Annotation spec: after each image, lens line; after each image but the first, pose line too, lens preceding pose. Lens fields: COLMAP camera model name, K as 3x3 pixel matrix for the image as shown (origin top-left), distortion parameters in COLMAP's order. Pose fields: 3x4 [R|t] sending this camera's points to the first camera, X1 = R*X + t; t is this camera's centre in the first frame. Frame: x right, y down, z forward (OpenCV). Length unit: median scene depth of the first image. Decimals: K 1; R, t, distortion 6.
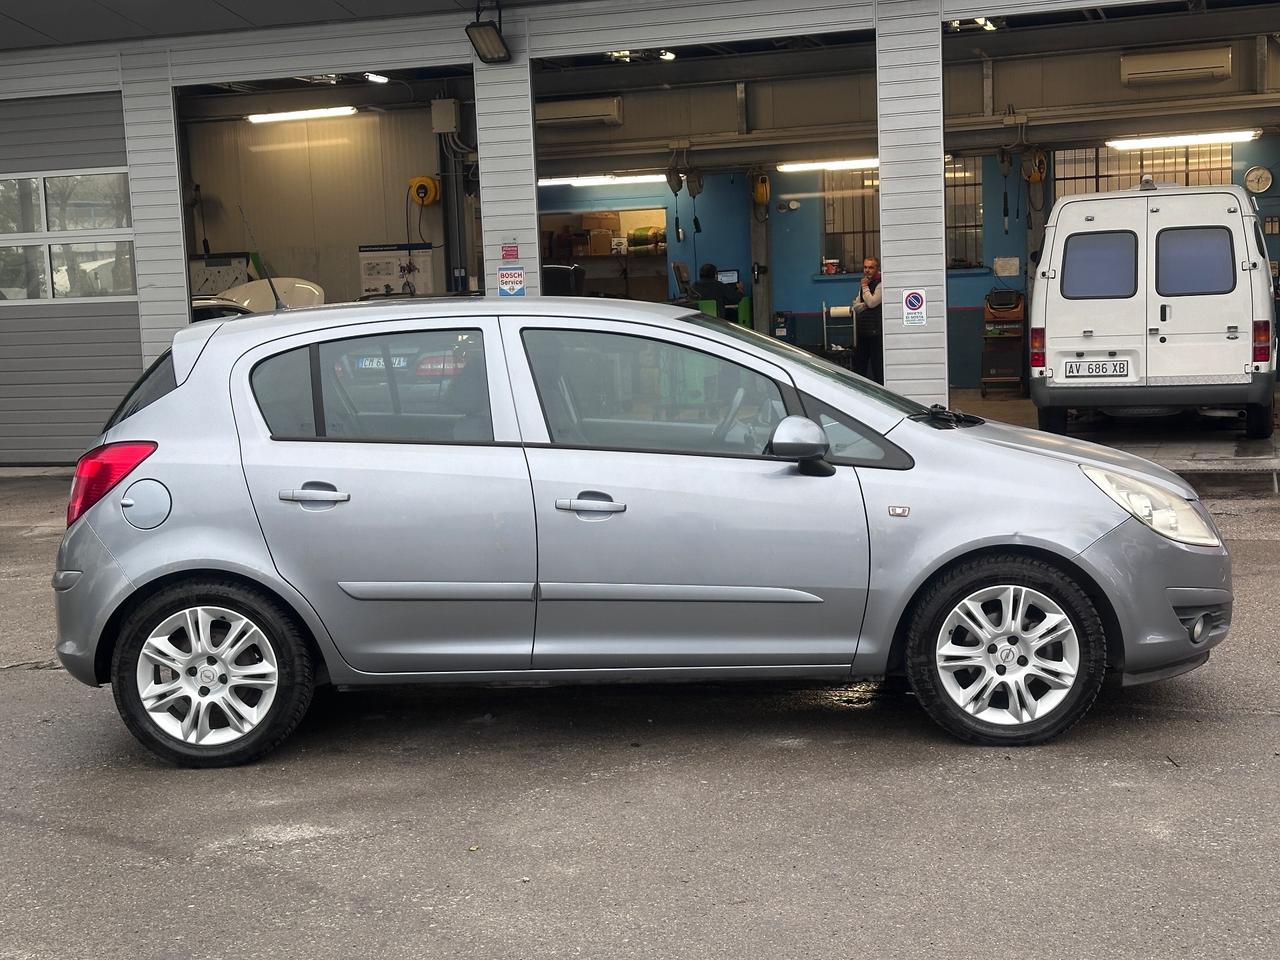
lens RADIAL K [[1779.9, 0, 670.1], [0, 1779.9, 490.8], [0, 0, 1]] dist [0.113266, 0.000000]
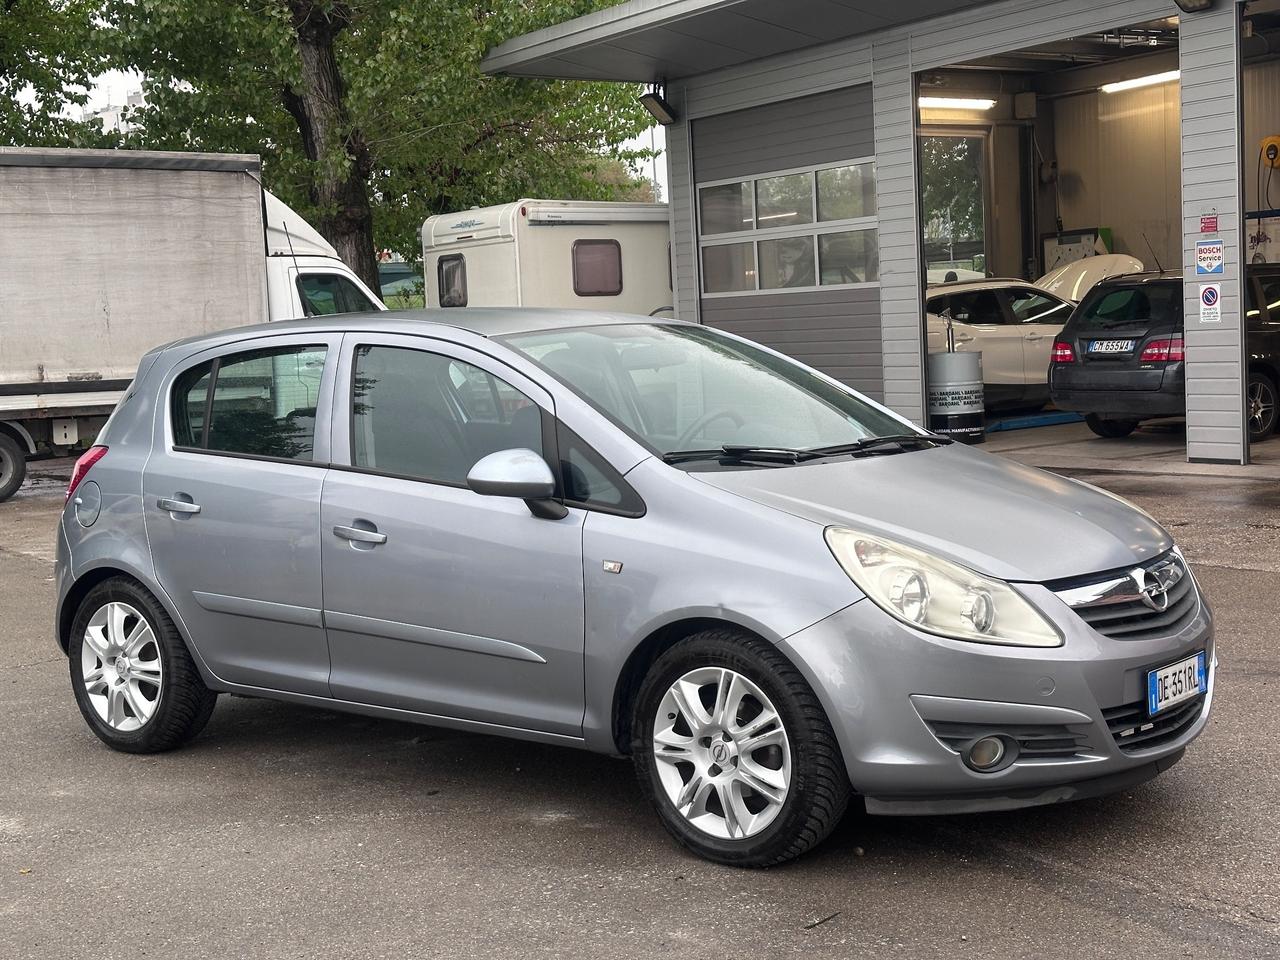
lens RADIAL K [[1779.9, 0, 638.9], [0, 1779.9, 480.9], [0, 0, 1]] dist [0.113266, 0.000000]
pose [[0.803218, 0.052332, -0.593382, 0.628328], [-0.044864, 0.998619, 0.027341, -0.052010], [0.593994, 0.004661, 0.804456, 0.318490]]
